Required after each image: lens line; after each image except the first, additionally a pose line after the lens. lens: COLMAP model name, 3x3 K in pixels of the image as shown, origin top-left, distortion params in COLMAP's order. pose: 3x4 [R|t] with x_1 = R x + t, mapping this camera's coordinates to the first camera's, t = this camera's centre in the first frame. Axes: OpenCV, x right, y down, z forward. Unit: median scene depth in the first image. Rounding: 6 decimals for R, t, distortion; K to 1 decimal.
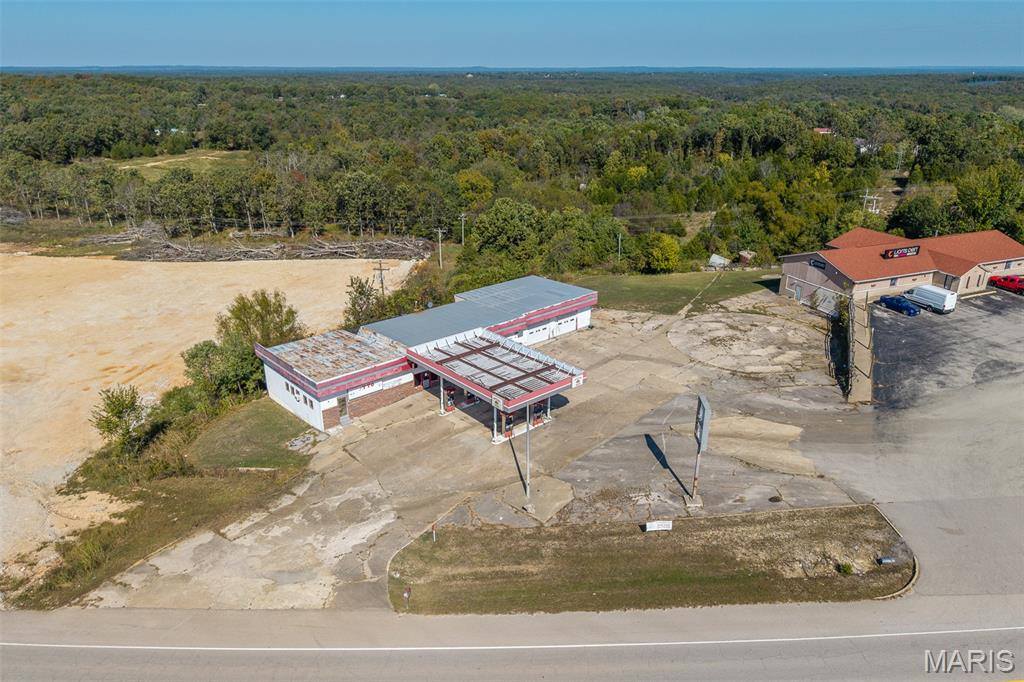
lens RADIAL K [[685.3, 0, 514.9], [0, 685.3, 343.2], [0, 0, 1]] dist [0.024823, -0.023094]
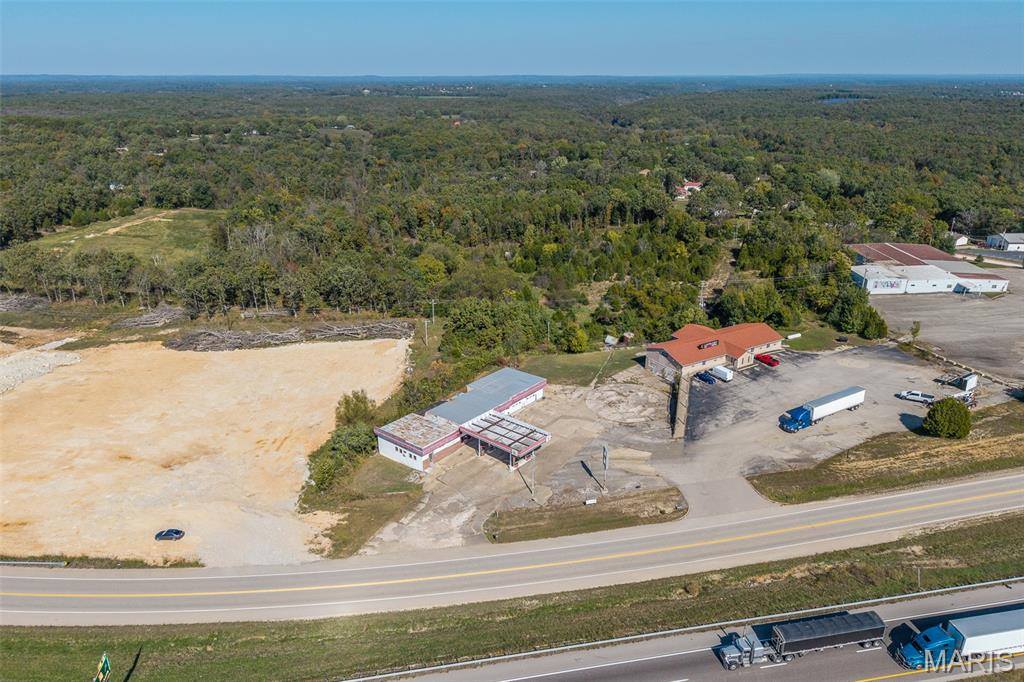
lens RADIAL K [[679.0, 0, 513.7], [0, 679.0, 342.8], [0, 0, 1]] dist [0.093763, -0.143351]
pose [[0.989671, -0.053641, 0.132943, -0.259390], [0.054770, 0.998487, -0.004844, -0.219835], [-0.132482, 0.012075, 0.991112, -1.004026]]
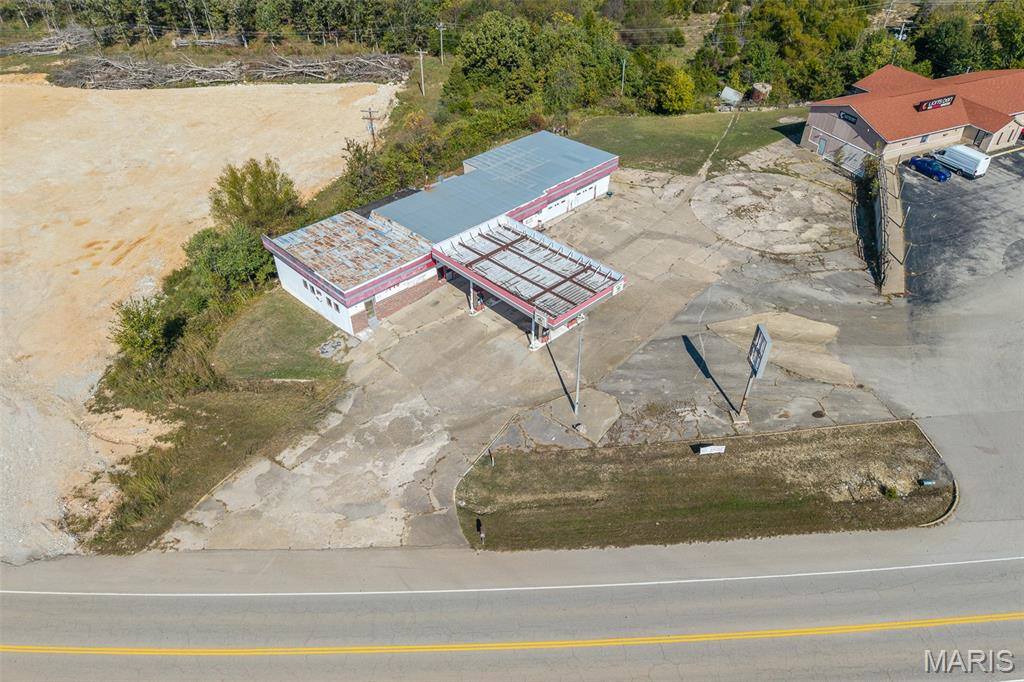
lens RADIAL K [[684.7, 0, 512.0], [0, 684.7, 341.0], [0, 0, 1]] dist [0.033834, -0.033676]
pose [[0.998247, -0.025727, 0.053309, -0.106055], [0.008883, 0.955519, 0.294794, -0.147938], [-0.058522, -0.293804, 0.954073, 0.056123]]
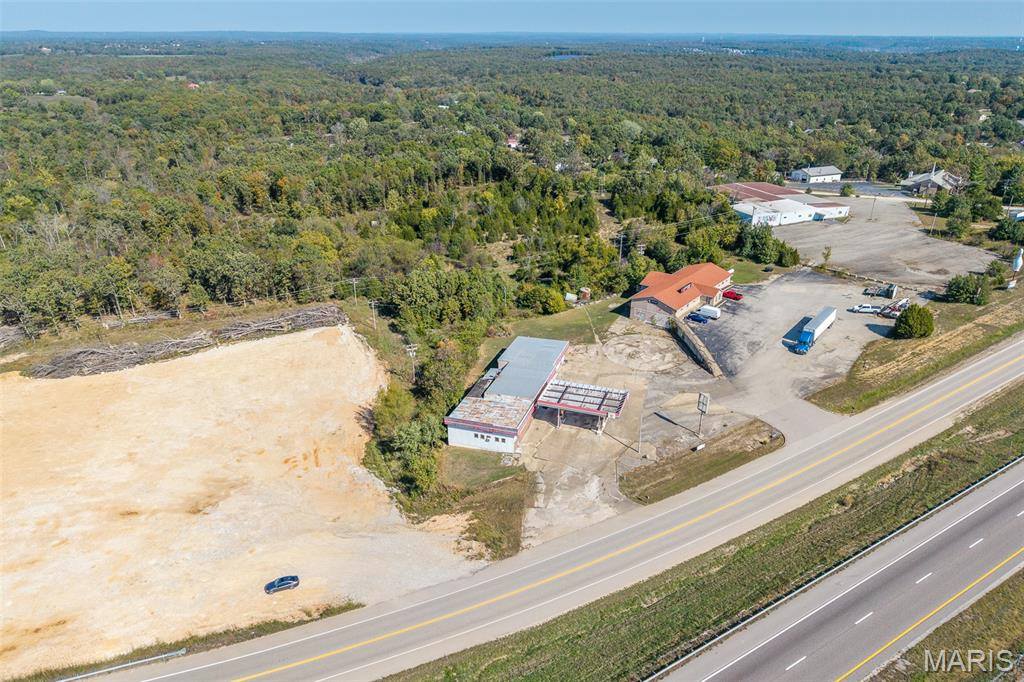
lens RADIAL K [[685.3, 0, 511.4], [0, 685.3, 336.7], [0, 0, 1]] dist [0.095188, -0.143079]
pose [[0.868613, -0.197909, 0.454250, -1.081523], [0.181806, 0.980125, 0.079376, -0.338040], [-0.460932, 0.013638, 0.887331, -0.688676]]
